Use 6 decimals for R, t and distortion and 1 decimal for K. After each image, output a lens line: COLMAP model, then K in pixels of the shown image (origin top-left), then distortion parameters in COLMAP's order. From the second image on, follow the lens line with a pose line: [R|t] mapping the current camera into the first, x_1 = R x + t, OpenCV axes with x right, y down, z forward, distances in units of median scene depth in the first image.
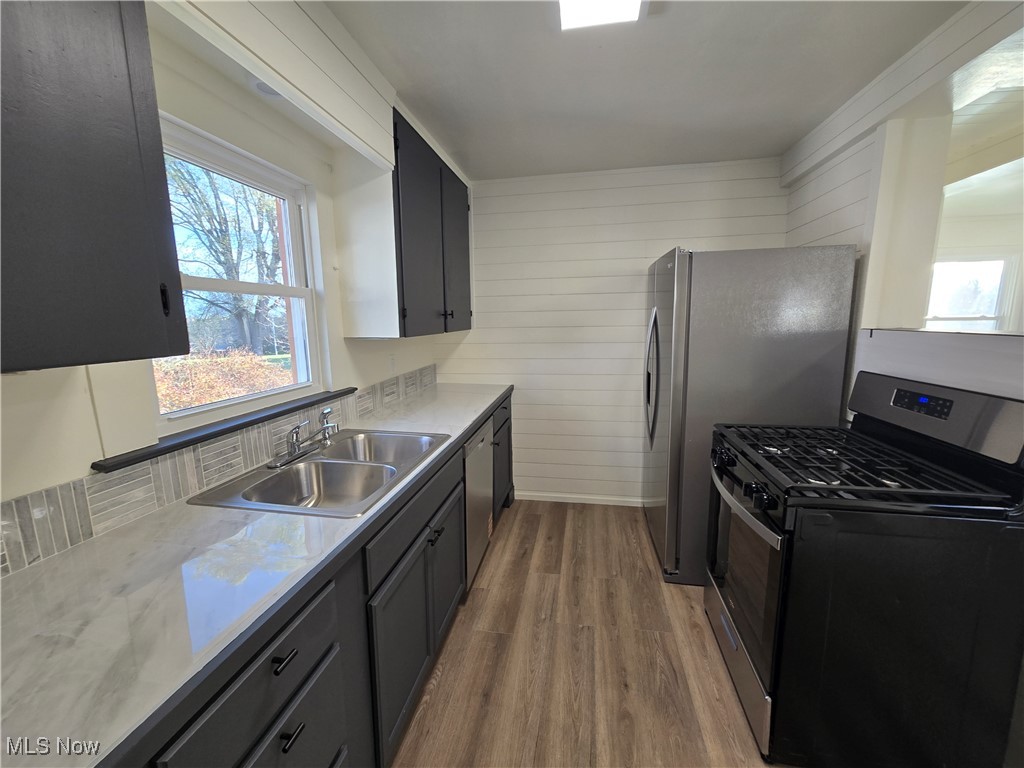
lens RADIAL K [[422.4, 0, 514.7], [0, 422.4, 388.4], [0, 0, 1]] dist [-0.001265, 0.000673]
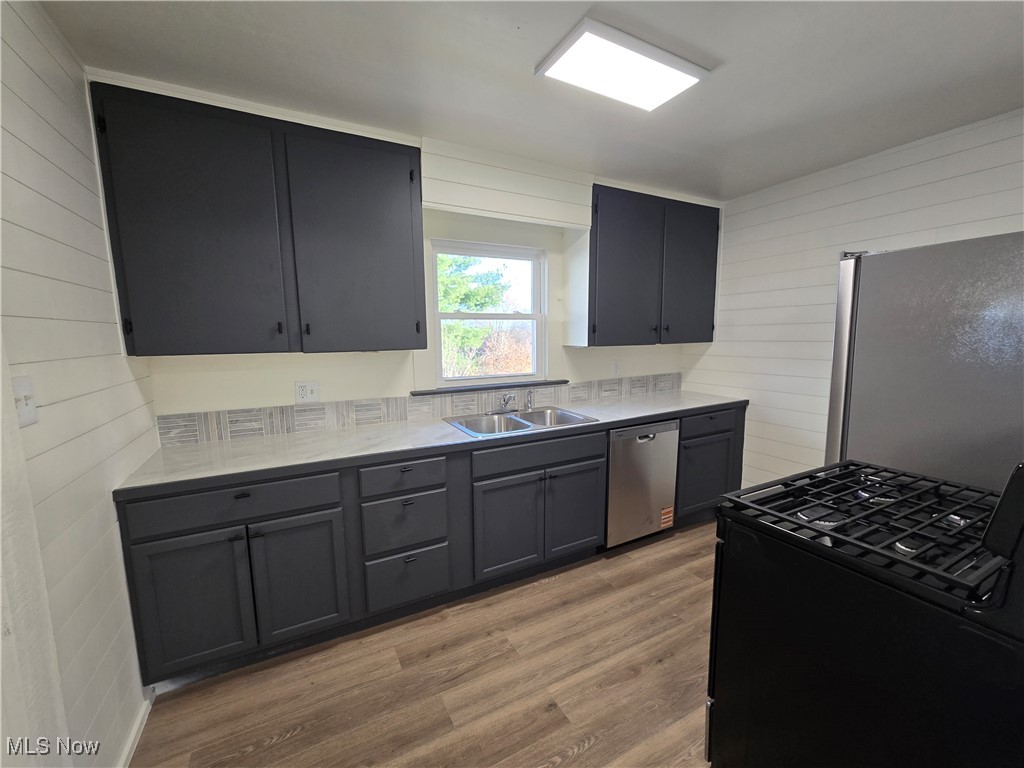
lens RADIAL K [[422.4, 0, 512.1], [0, 422.4, 386.7], [0, 0, 1]] dist [-0.001265, 0.000673]
pose [[0.614610, 0.102911, -0.782090, 0.734453], [-0.124103, 0.991721, 0.032969, -0.004907], [0.779008, 0.076797, 0.622293, -0.051943]]
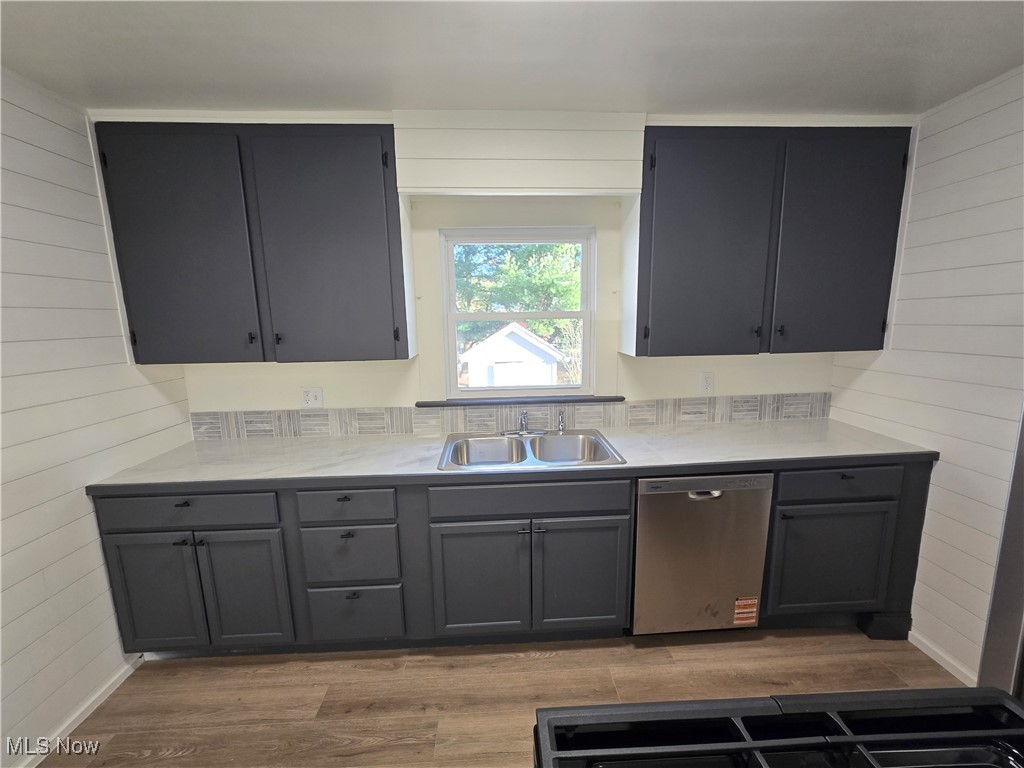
lens RADIAL K [[422.4, 0, 511.0], [0, 422.4, 386.5], [0, 0, 1]] dist [-0.001265, 0.000673]
pose [[0.217258, 0.163931, -0.962250, 0.712942], [-0.143467, 0.980454, 0.134640, -0.157167], [0.965513, 0.108800, 0.236530, 0.520056]]
